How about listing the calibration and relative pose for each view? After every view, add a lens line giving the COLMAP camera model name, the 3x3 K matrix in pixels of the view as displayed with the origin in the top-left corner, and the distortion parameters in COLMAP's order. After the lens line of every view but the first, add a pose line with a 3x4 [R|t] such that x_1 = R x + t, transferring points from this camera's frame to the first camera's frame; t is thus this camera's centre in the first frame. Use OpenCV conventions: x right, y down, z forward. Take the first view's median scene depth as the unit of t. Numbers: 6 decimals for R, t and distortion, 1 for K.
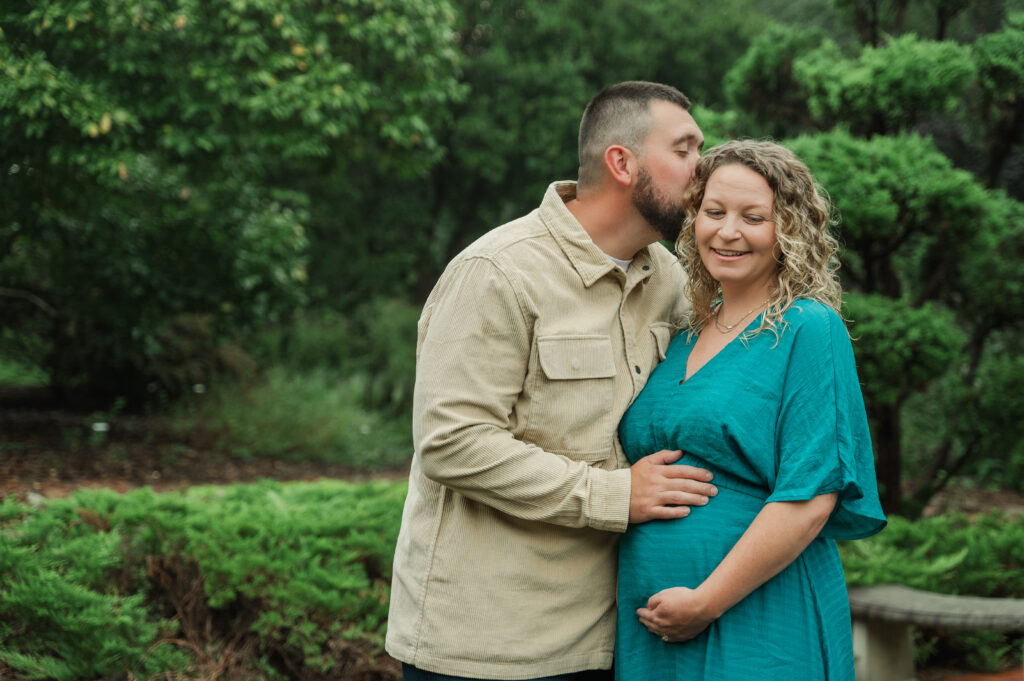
lens RADIAL K [[2058.7, 0, 551.7], [0, 2058.7, 342.6], [0, 0, 1]] dist [0.018385, -0.215906]
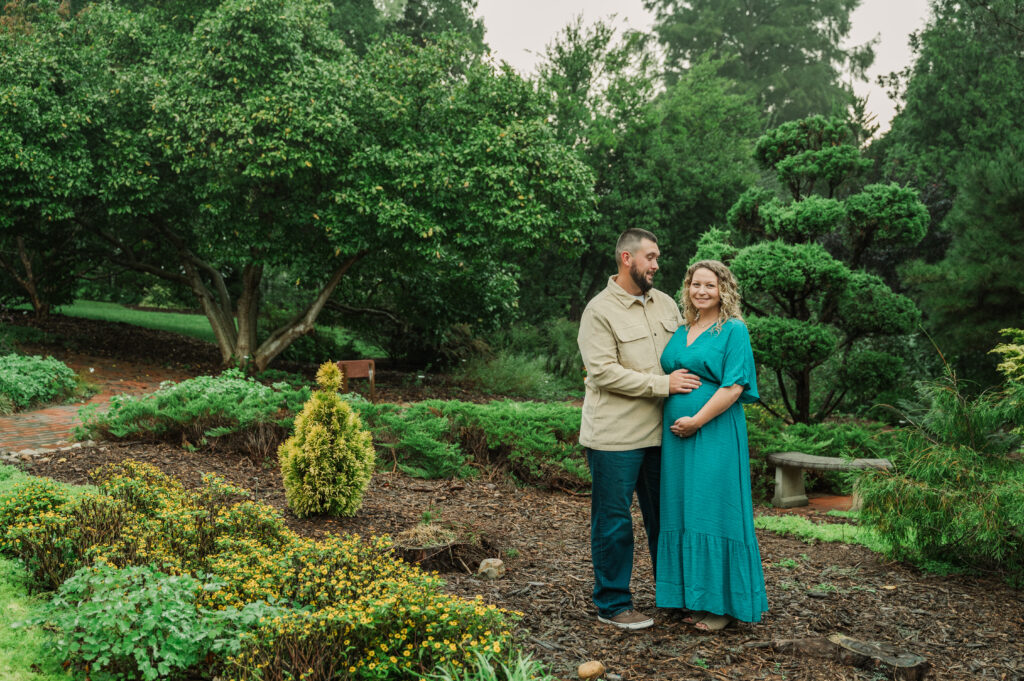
lens RADIAL K [[1143.9, 0, 543.5], [0, 1143.9, 339.6], [0, 0, 1]] dist [0.009735, -0.018343]
pose [[0.996288, 0.018398, -0.084094, -0.000091], [-0.018725, 0.999820, -0.003096, 0.005534], [0.084022, 0.004659, 0.996453, -0.158192]]
